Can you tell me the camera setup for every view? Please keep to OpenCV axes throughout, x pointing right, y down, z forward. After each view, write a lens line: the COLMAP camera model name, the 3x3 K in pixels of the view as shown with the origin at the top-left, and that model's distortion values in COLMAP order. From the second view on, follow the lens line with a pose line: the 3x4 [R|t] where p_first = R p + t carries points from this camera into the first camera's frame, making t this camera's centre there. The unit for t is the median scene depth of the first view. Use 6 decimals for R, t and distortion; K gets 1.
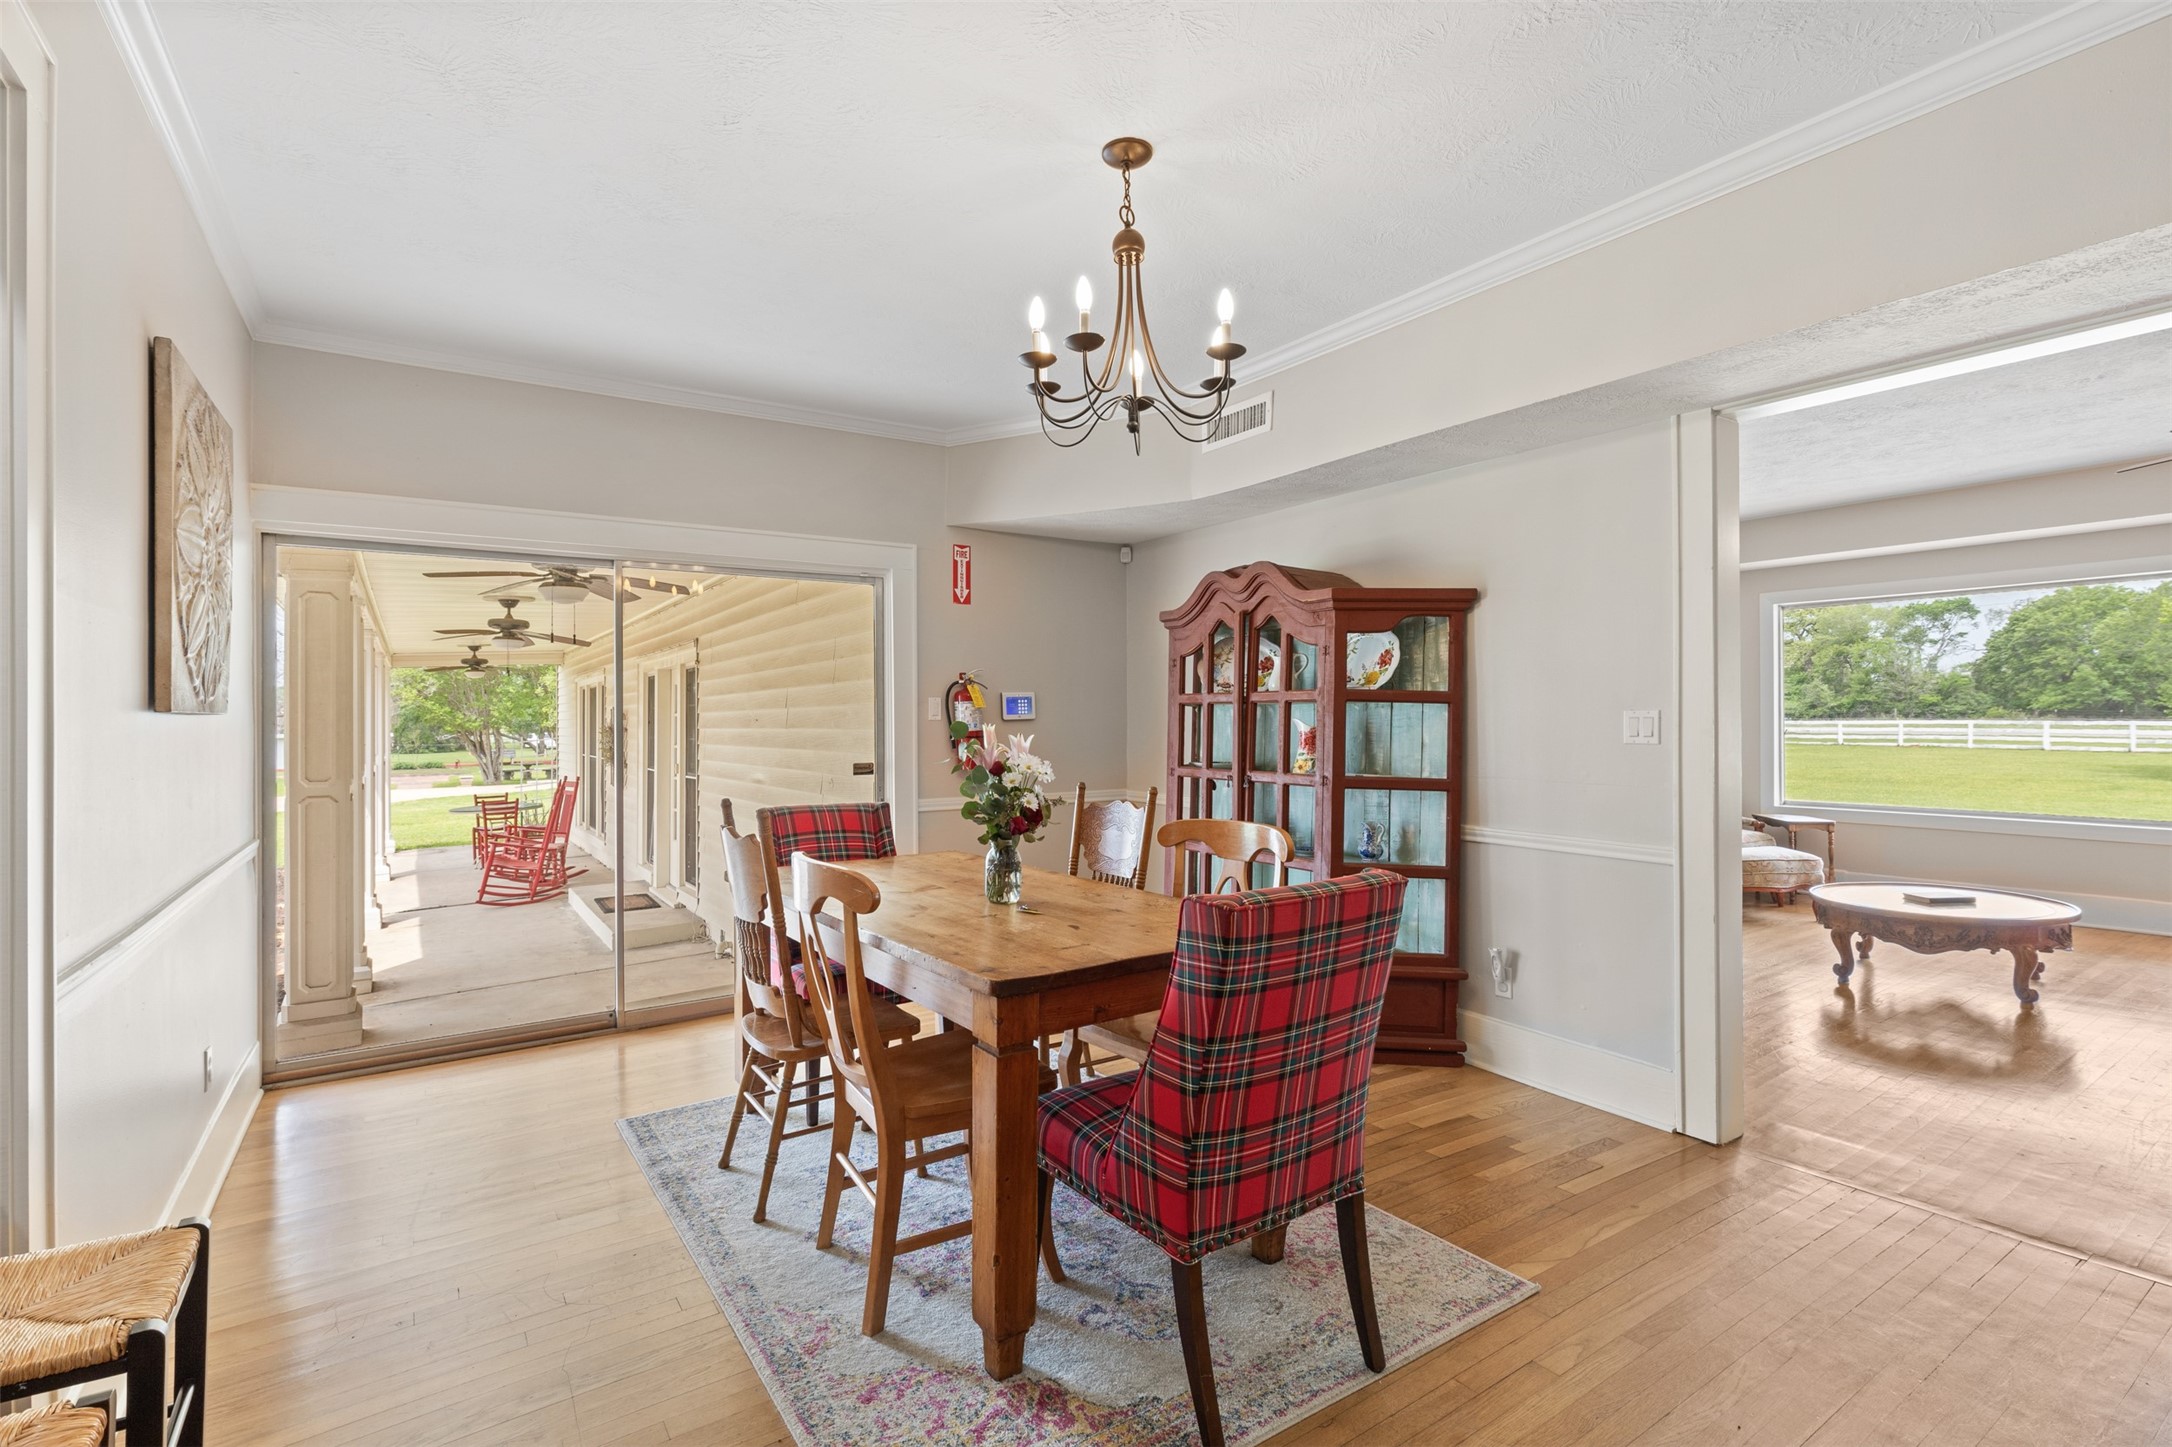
lens RADIAL K [[993.6, 0, 1080.0], [0, 993.6, 722.5], [0, 0, 1]] dist [-0.005824, -0.000244]
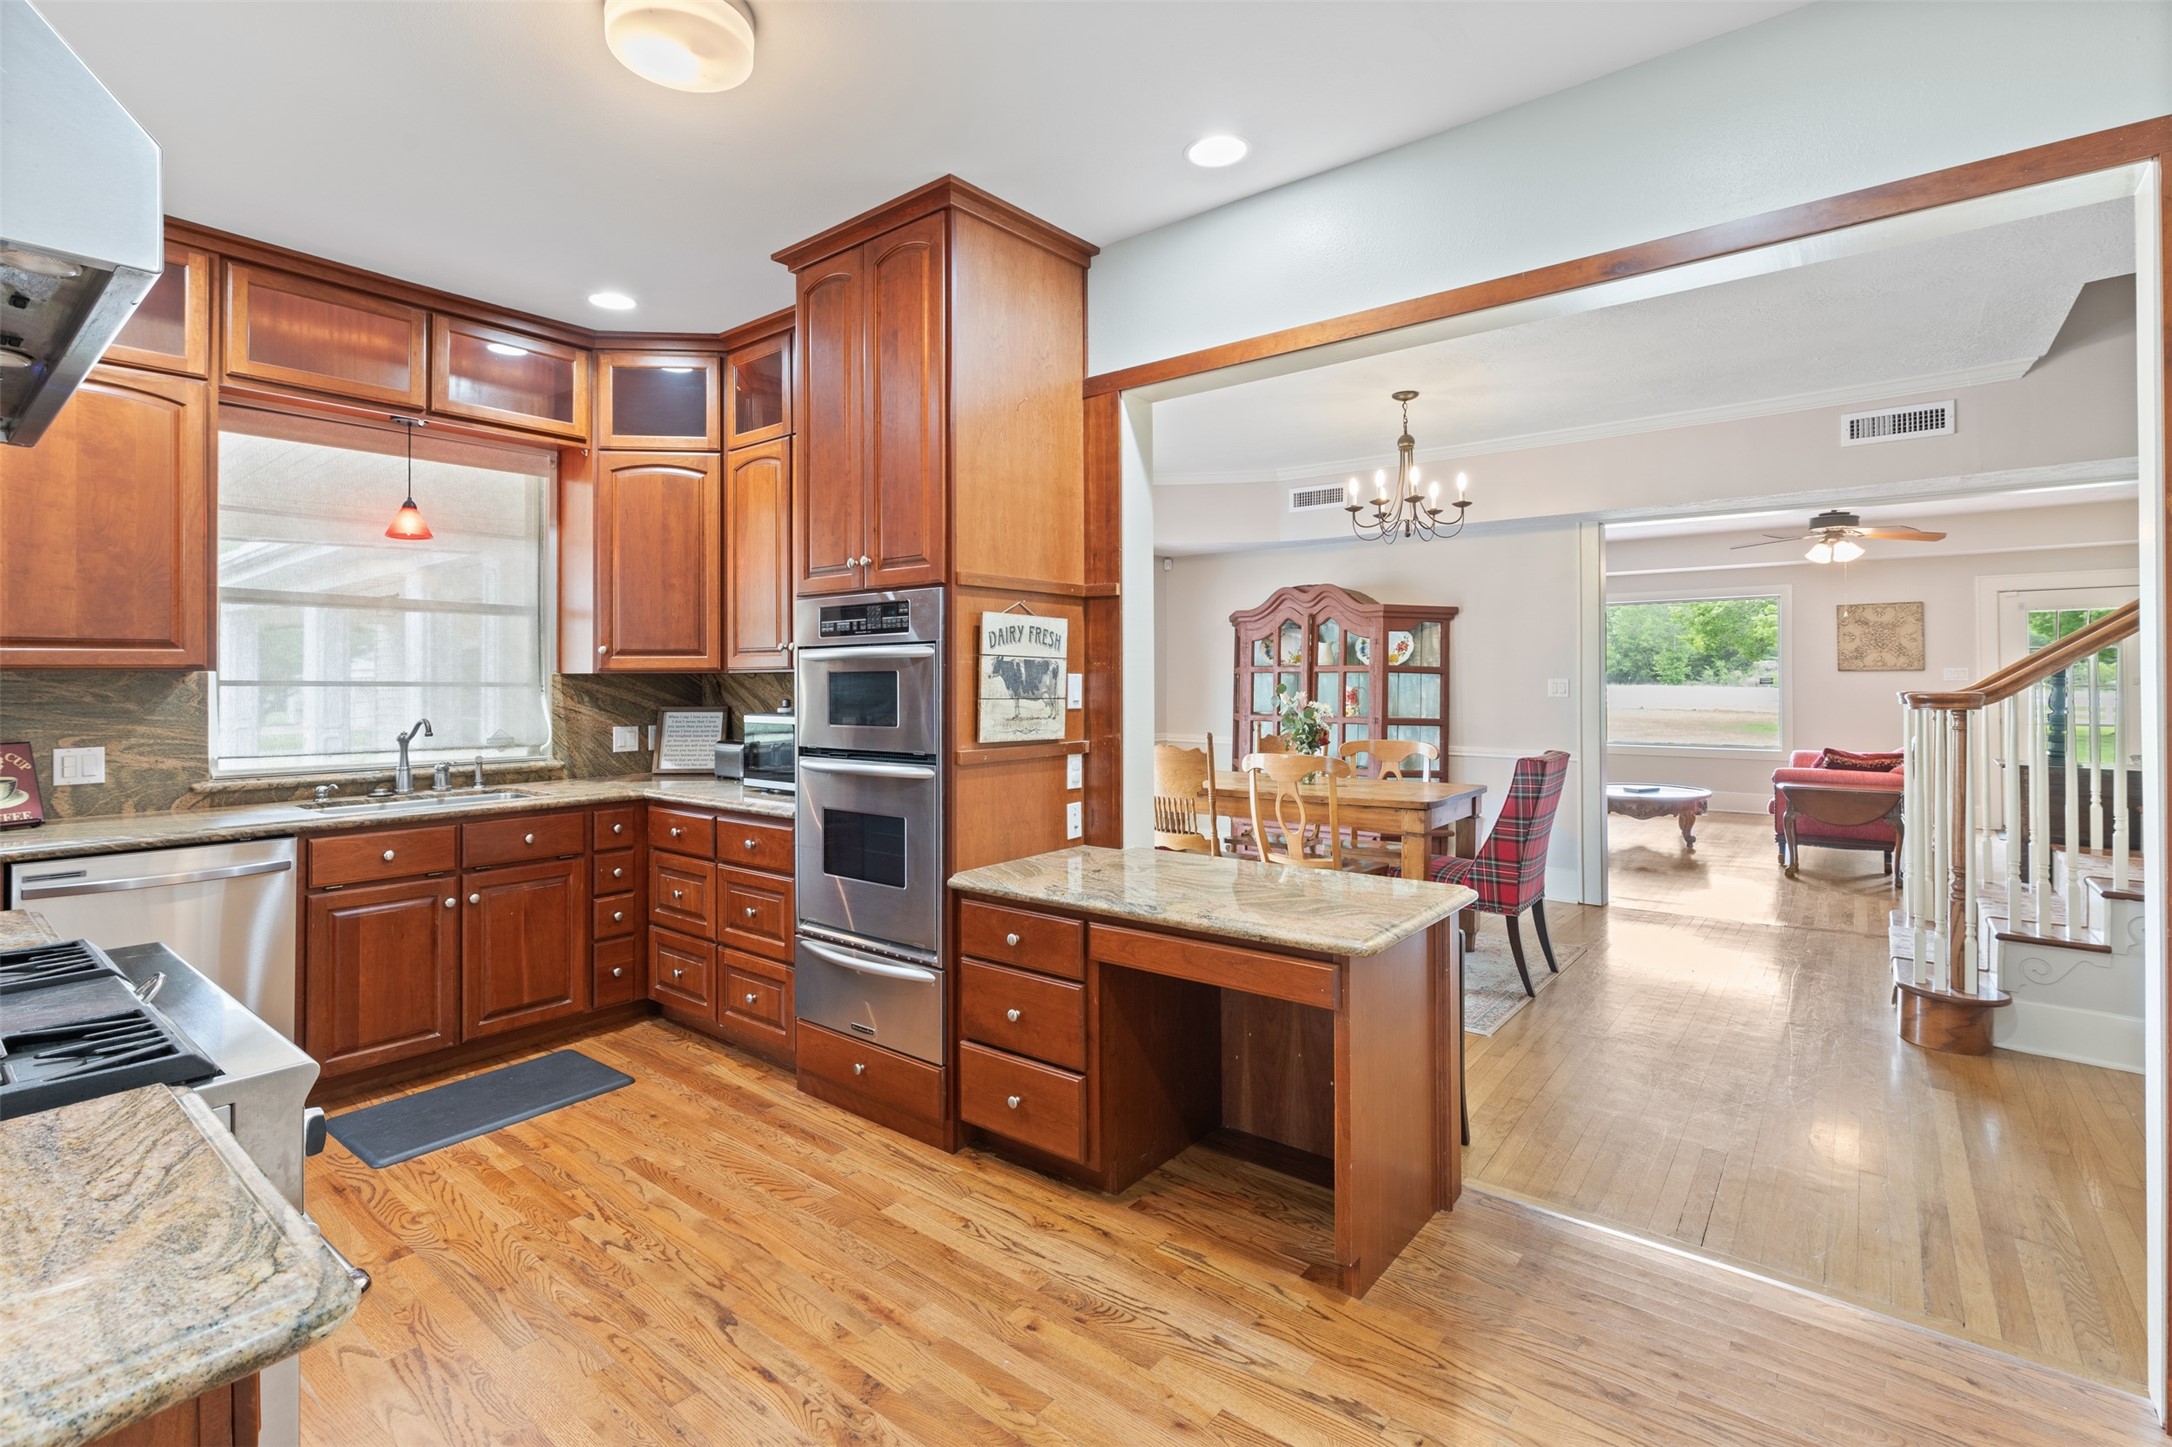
lens RADIAL K [[993.6, 0, 1087.1], [0, 993.6, 674.2], [0, 0, 1]] dist [-0.005824, -0.000244]
pose [[0.950971, 0.004991, 0.309241, -0.704842], [-0.001236, 0.999923, -0.012336, 0.002606], [-0.309279, 0.011349, 0.950904, -0.409858]]
